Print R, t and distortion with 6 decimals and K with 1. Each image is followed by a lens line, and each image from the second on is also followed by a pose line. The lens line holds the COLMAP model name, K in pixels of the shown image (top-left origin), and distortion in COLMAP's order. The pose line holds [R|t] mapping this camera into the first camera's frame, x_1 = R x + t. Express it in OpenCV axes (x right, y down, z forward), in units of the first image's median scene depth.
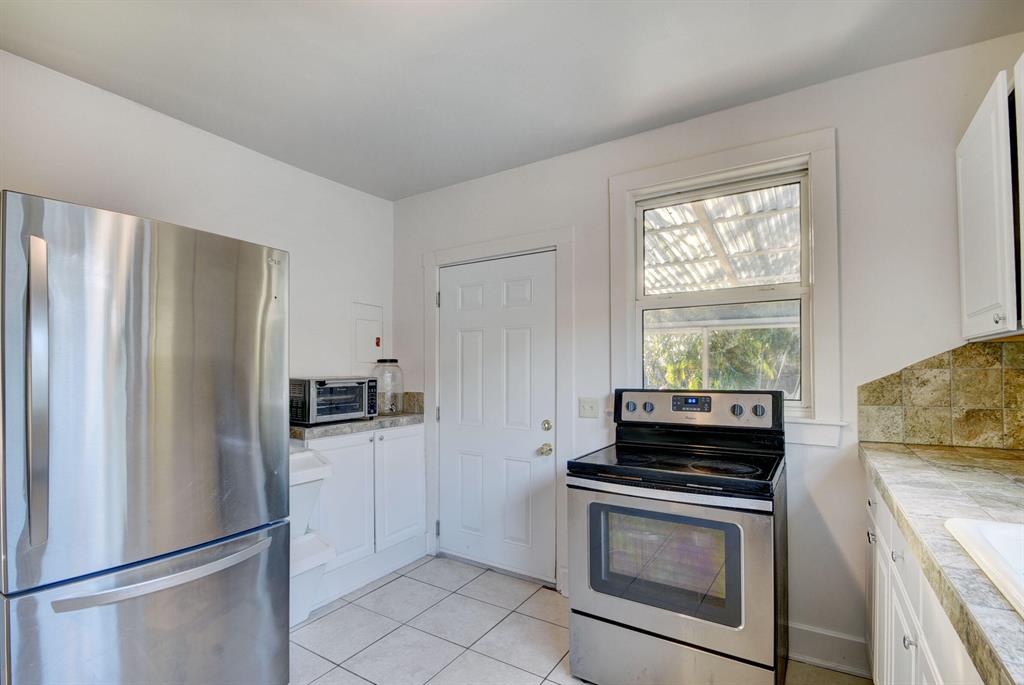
lens RADIAL K [[485.9, 0, 507.3], [0, 485.9, 365.5], [0, 0, 1]] dist [-0.004236, -0.001286]
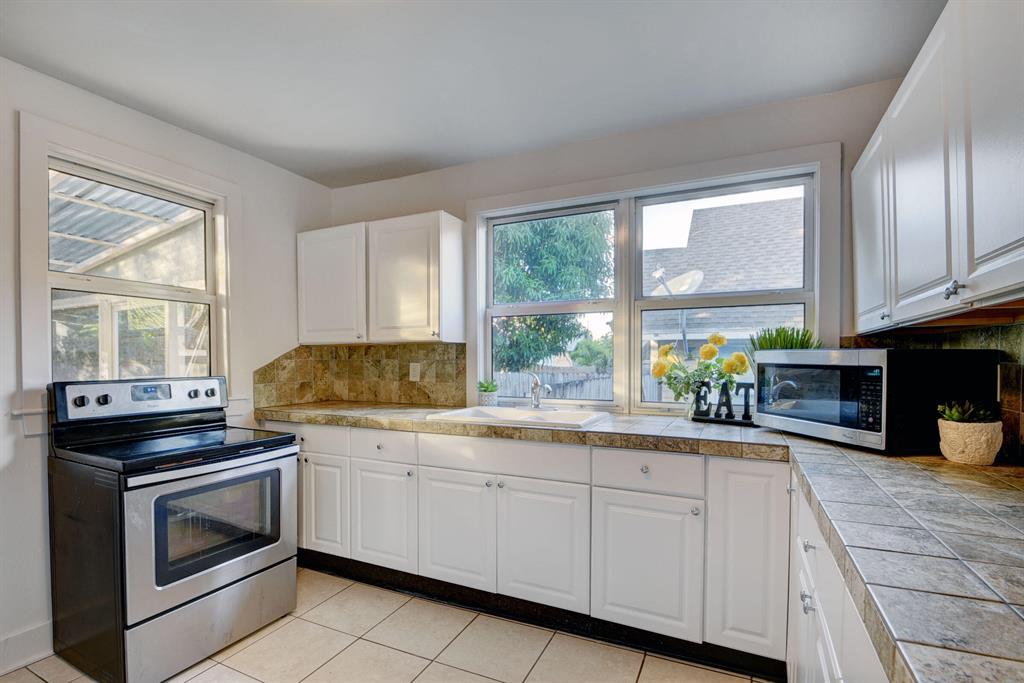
lens RADIAL K [[485.9, 0, 507.3], [0, 485.9, 364.5], [0, 0, 1]] dist [-0.004236, -0.001286]
pose [[-0.110835, -0.003986, 0.993831, -0.811902], [-0.005601, 0.999979, 0.003386, 0.012913], [-0.993823, -0.005191, -0.110855, 0.396782]]
